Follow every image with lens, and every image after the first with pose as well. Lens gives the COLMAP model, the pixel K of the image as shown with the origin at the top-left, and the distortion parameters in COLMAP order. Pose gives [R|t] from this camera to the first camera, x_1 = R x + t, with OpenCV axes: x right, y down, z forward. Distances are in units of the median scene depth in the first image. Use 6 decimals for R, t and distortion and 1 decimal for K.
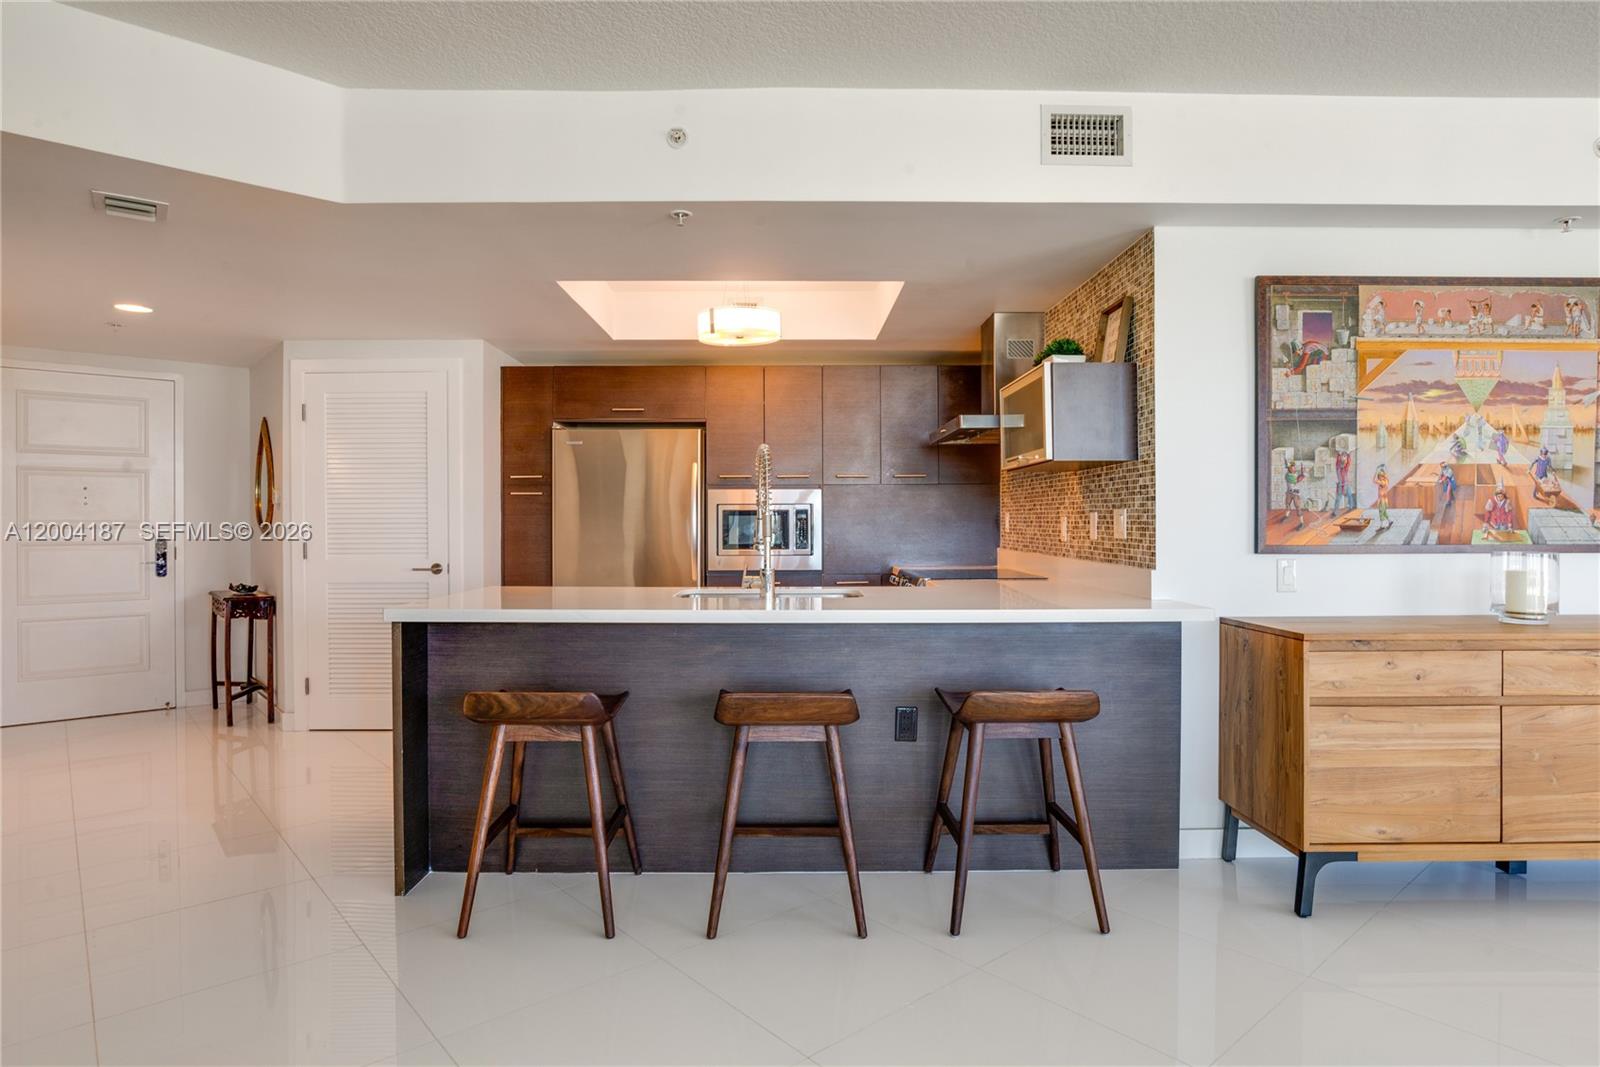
lens RADIAL K [[878.9, 0, 800.2], [0, 878.9, 526.5], [0, 0, 1]] dist [-0.029662, 0.000800]
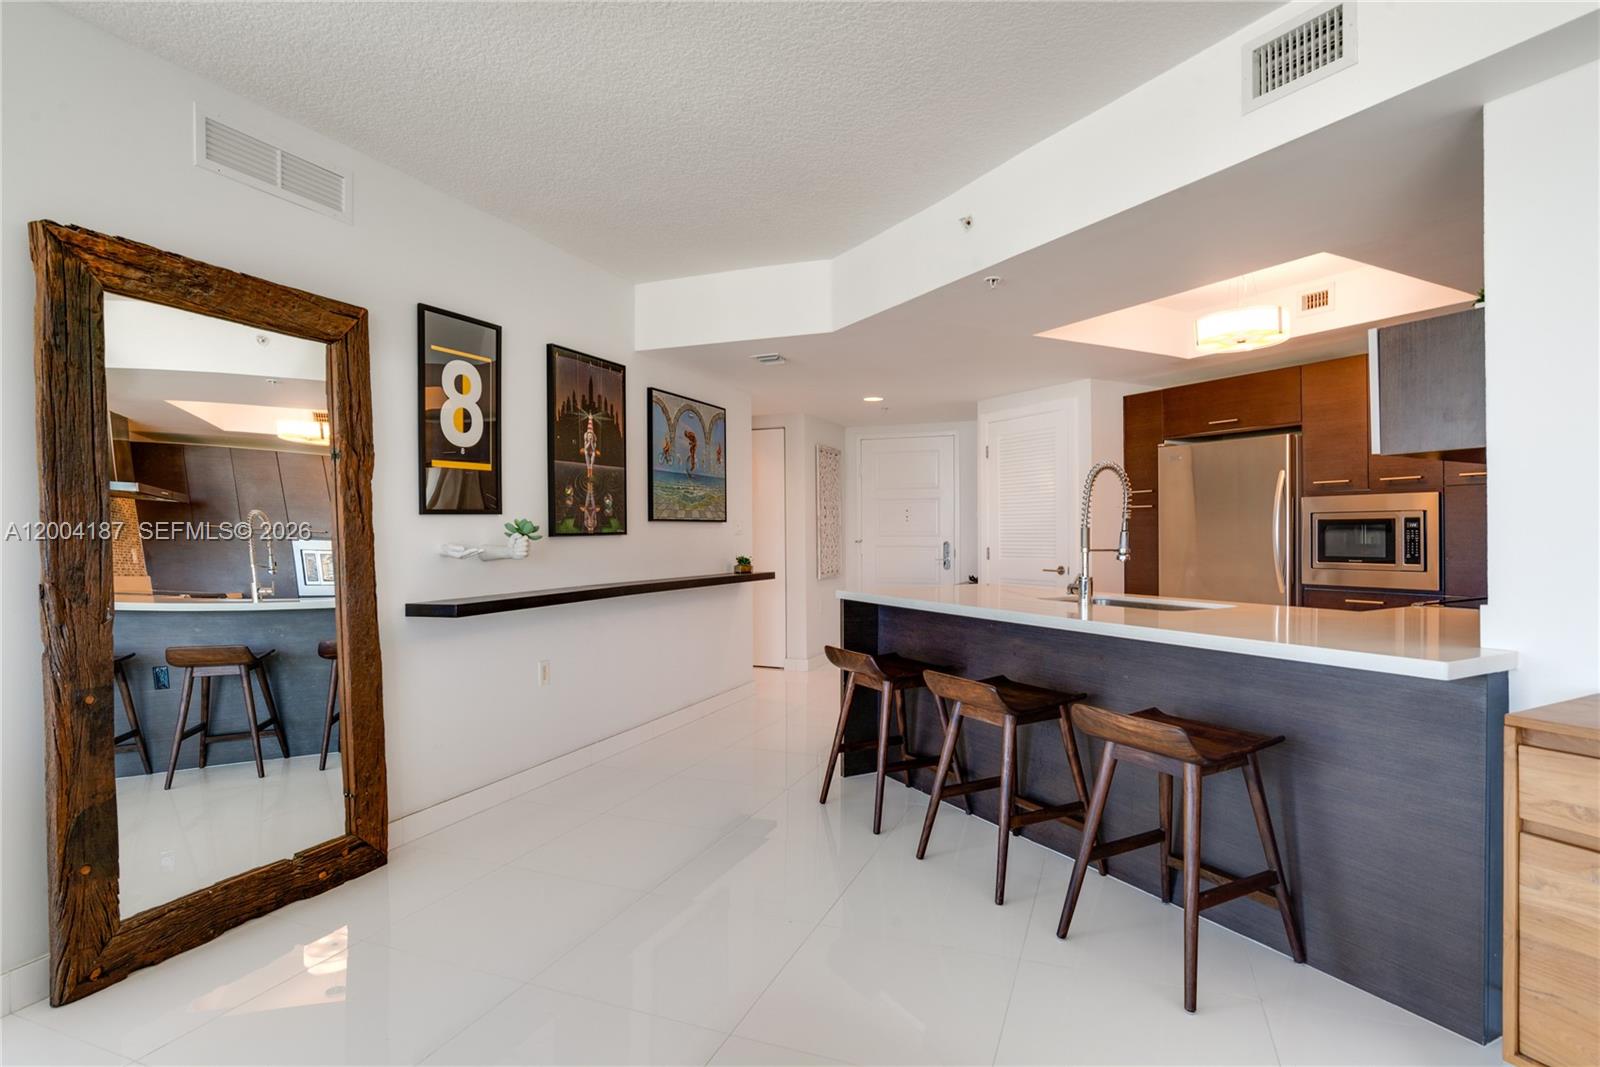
lens RADIAL K [[814.9, 0, 795.9], [0, 814.9, 535.9], [0, 0, 1]] dist [-0.021143, 0.003359]
pose [[0.466432, 0.003909, -0.884549, 0.719660], [-0.000764, 0.999992, 0.004017, -0.007251], [0.884557, -0.001198, 0.466431, 0.229341]]
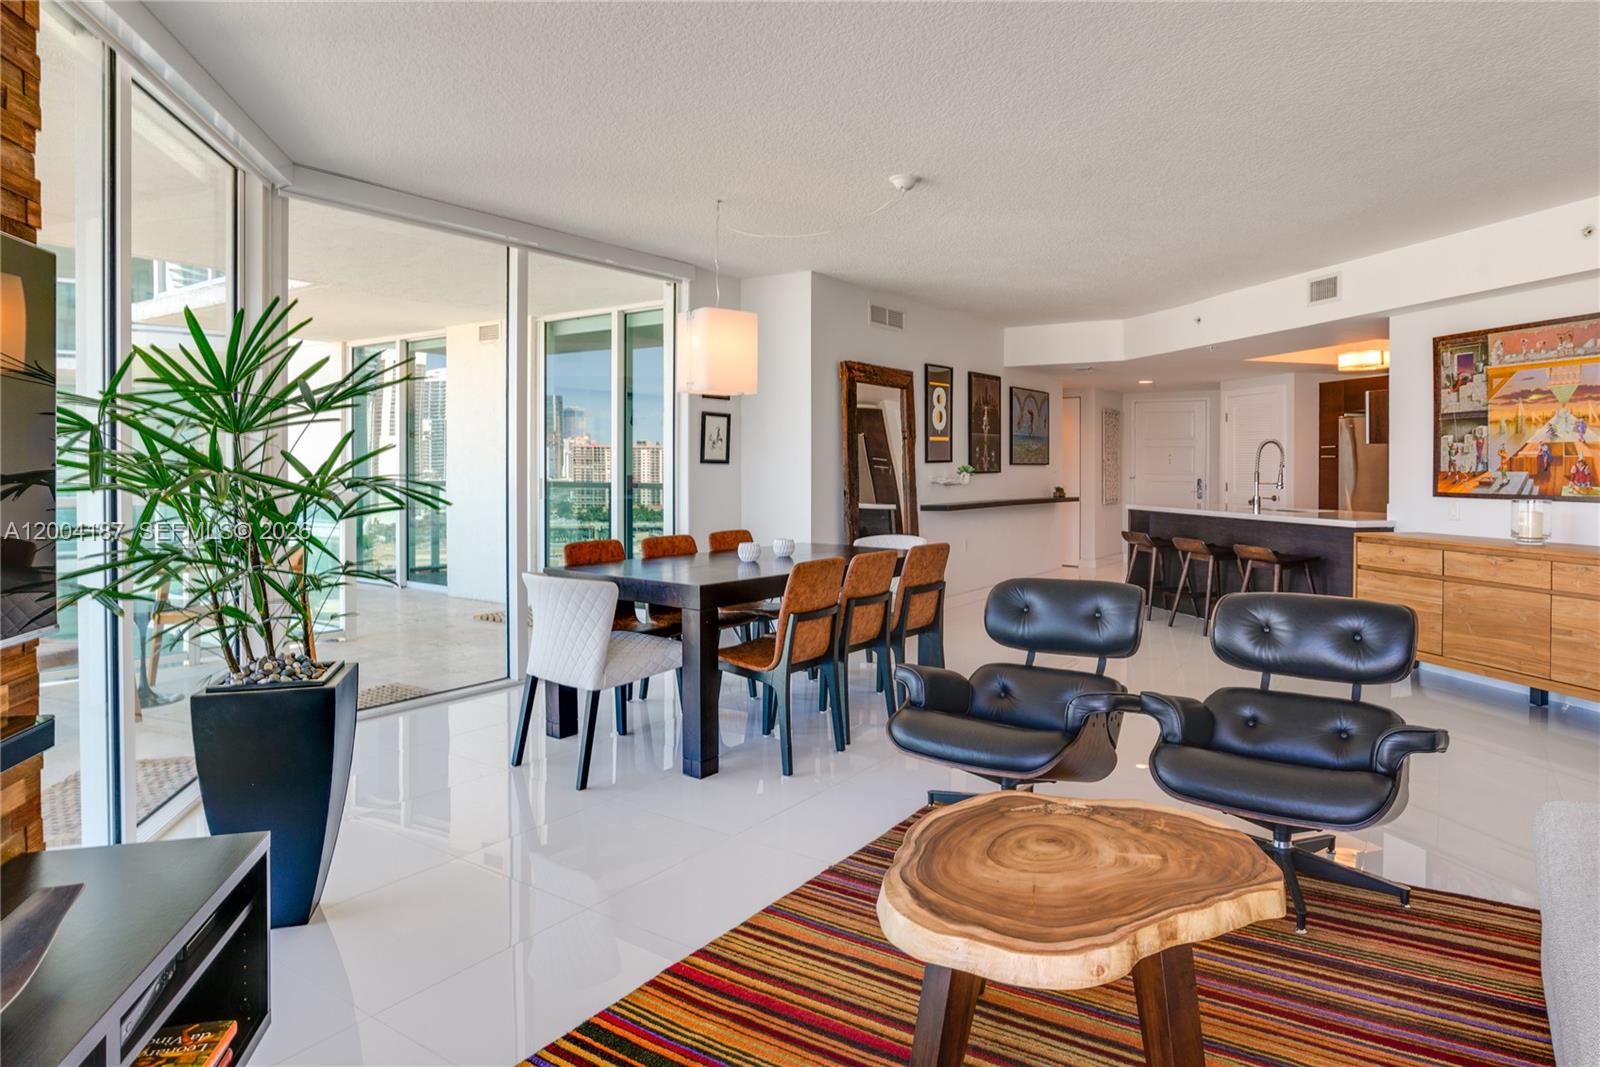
lens RADIAL K [[926.5, 0, 859.3], [0, 926.5, 478.5], [0, 0, 1]] dist [-0.004384, -0.002115]
pose [[0.286363, 0.015502, -0.957996, 1.968740], [-0.006801, 0.999877, 0.014147, -0.023765], [0.958097, 0.002464, 0.286434, -0.629654]]
